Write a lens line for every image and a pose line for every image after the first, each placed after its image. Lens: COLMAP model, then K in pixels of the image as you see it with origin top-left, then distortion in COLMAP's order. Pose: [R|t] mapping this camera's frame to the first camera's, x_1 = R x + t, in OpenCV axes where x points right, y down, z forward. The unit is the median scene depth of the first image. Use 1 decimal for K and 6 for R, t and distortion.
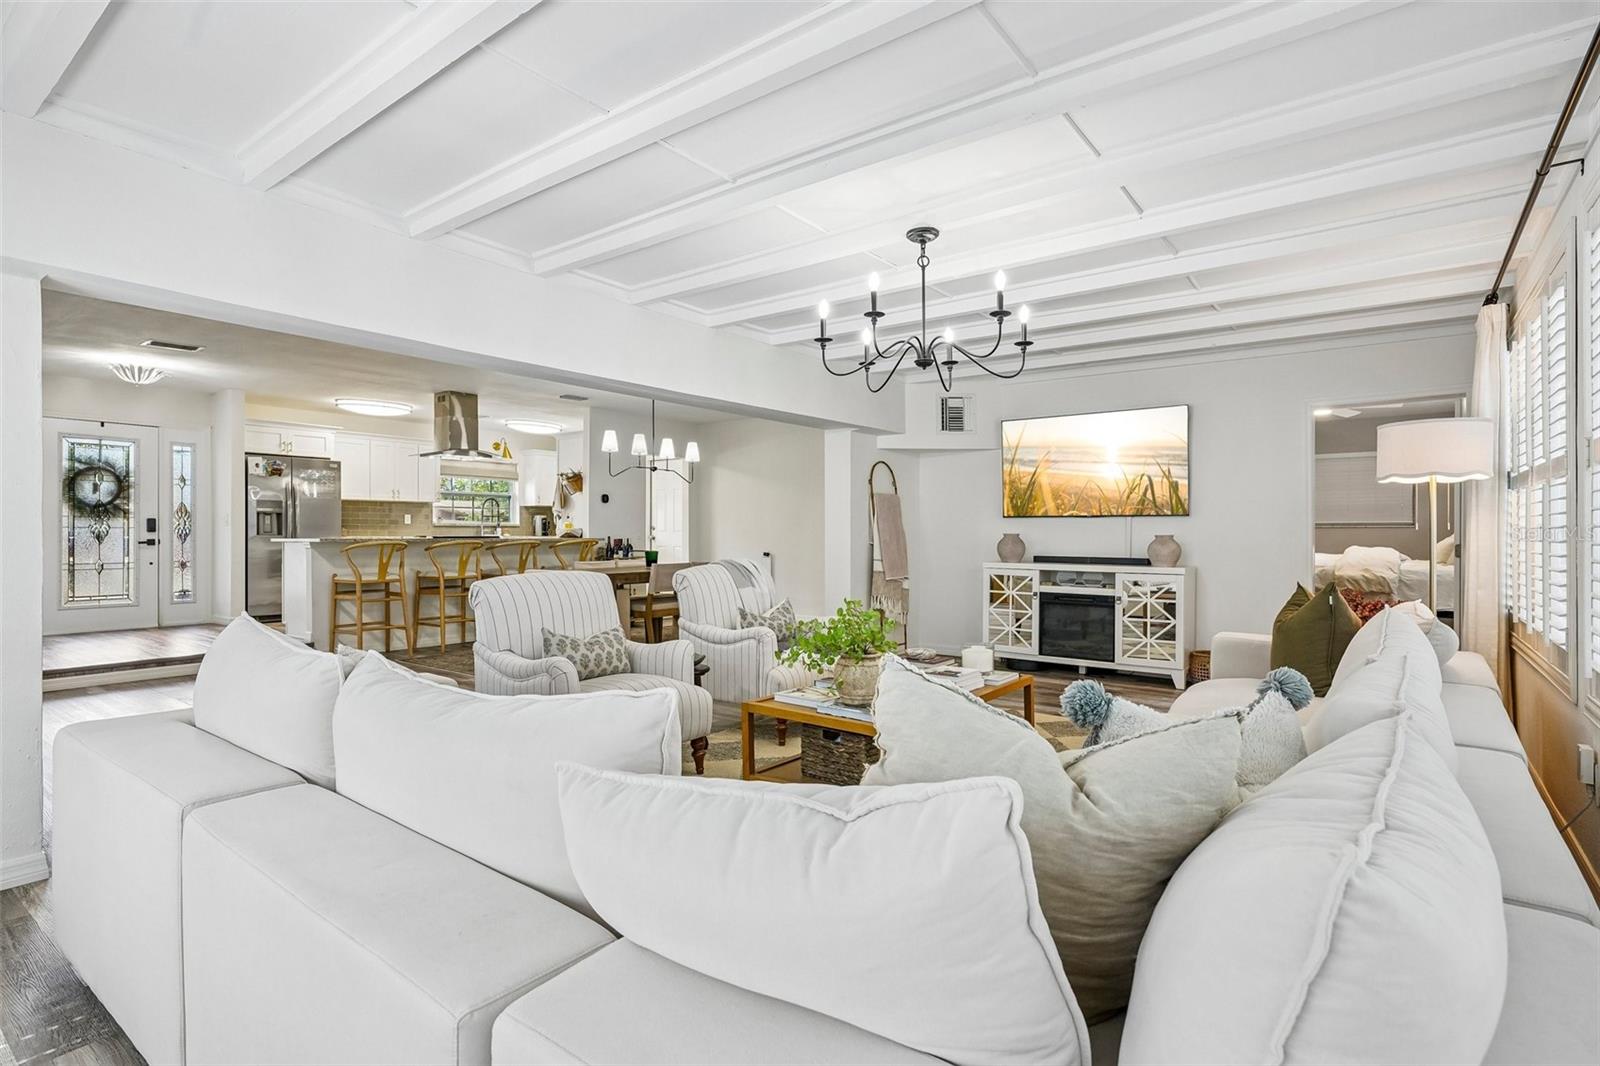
lens RADIAL K [[790.6, 0, 800.0], [0, 790.6, 533.0], [0, 0, 1]] dist [-0.002618, -0.000169]
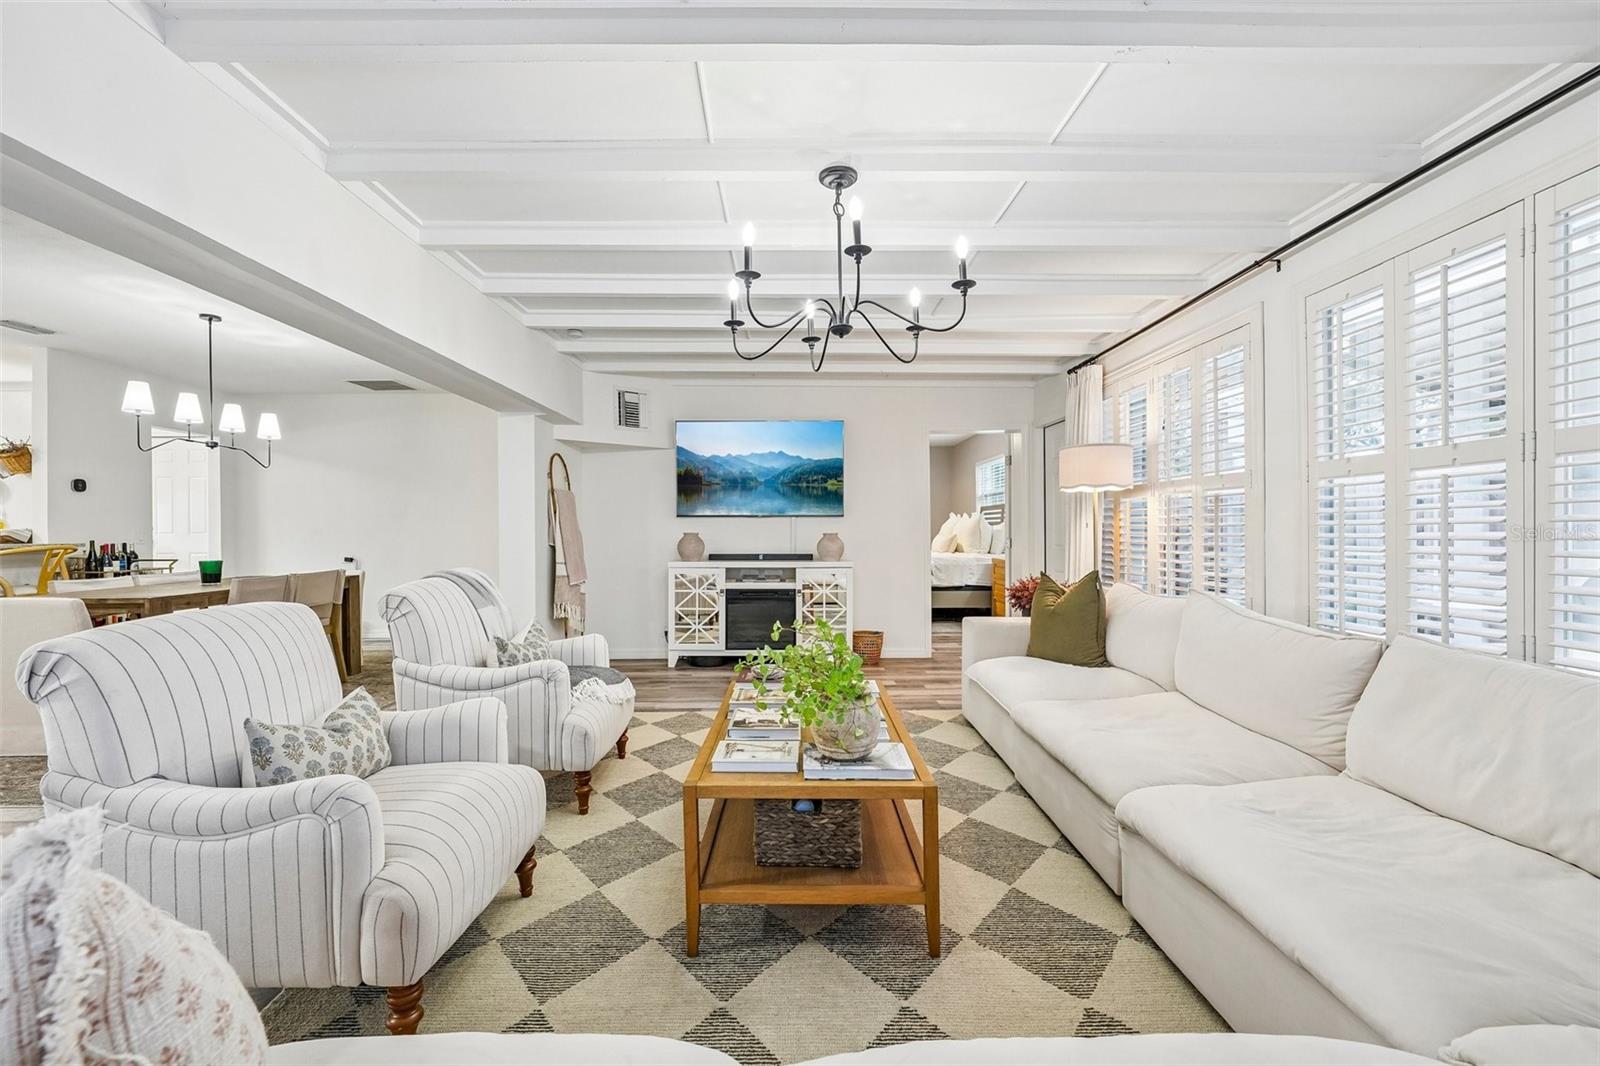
lens RADIAL K [[688.8, 0, 804.8], [0, 688.8, 535.3], [0, 0, 1]] dist [-0.009439, -0.000081]
pose [[0.791779, -0.008189, 0.610753, -0.156522], [0.005645, 0.999966, 0.006089, -0.000657], [-0.610781, -0.001373, 0.791798, 0.213940]]
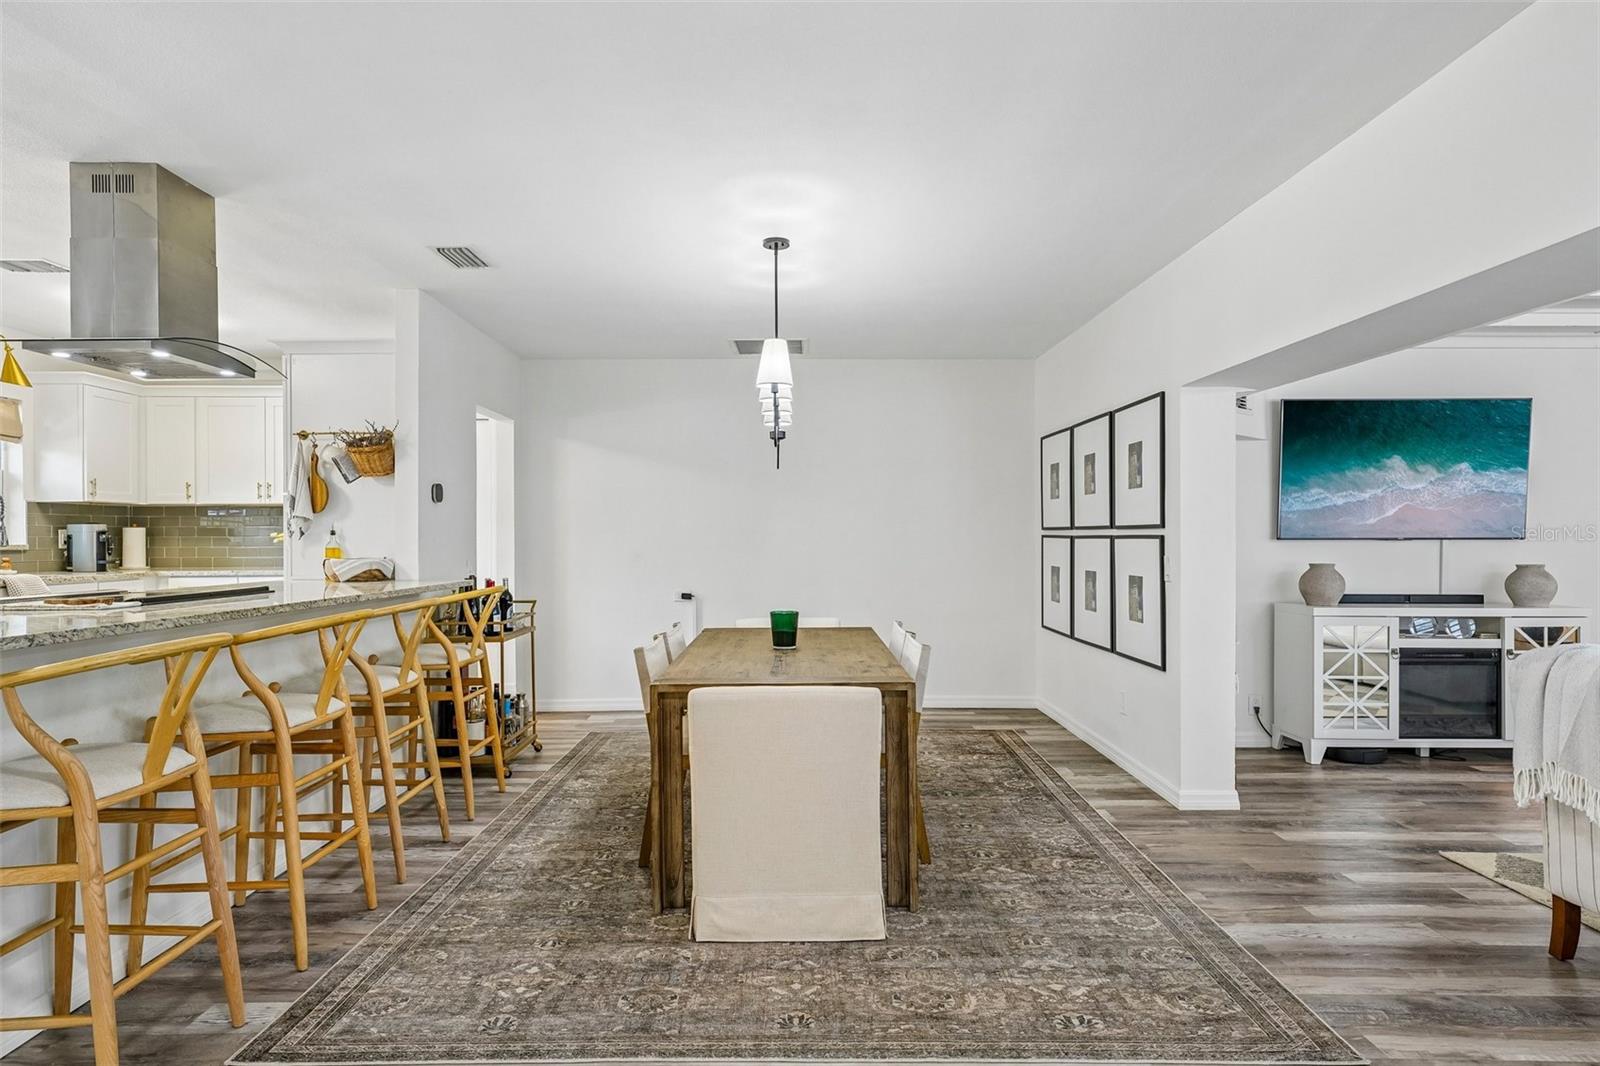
lens RADIAL K [[891.2, 0, 791.5], [0, 891.2, 533.2], [0, 0, 1]] dist [0.014887, 0.000650]
pose [[0.798419, -0.000180, 0.602103, -0.572229], [0.004271, 0.999976, -0.005365, -0.023583], [-0.602088, 0.006855, 0.798401, 0.659361]]
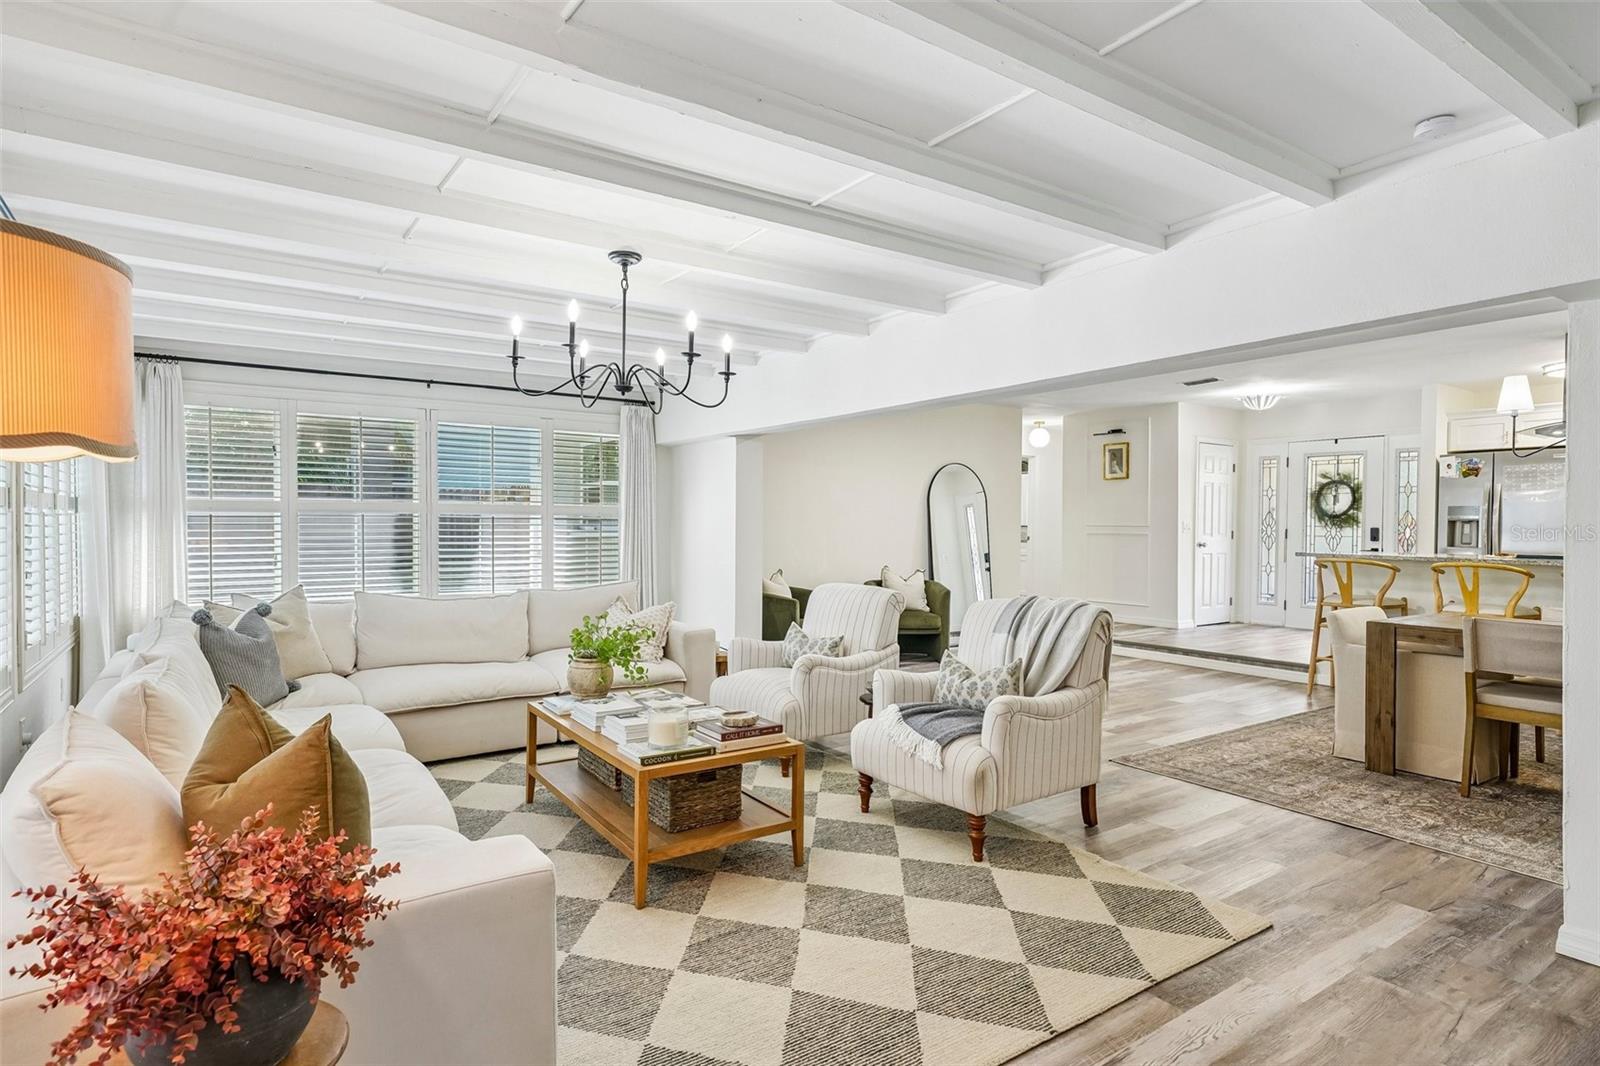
lens RADIAL K [[864.4, 0, 793.7], [0, 864.4, 537.2], [0, 0, 1]] dist [0.018521, 0.000309]
pose [[-0.309367, 0.011274, -0.950876, 0.565701], [-0.008082, 0.999862, 0.014484, -0.019979], [0.950909, 0.012165, -0.309233, 0.772327]]
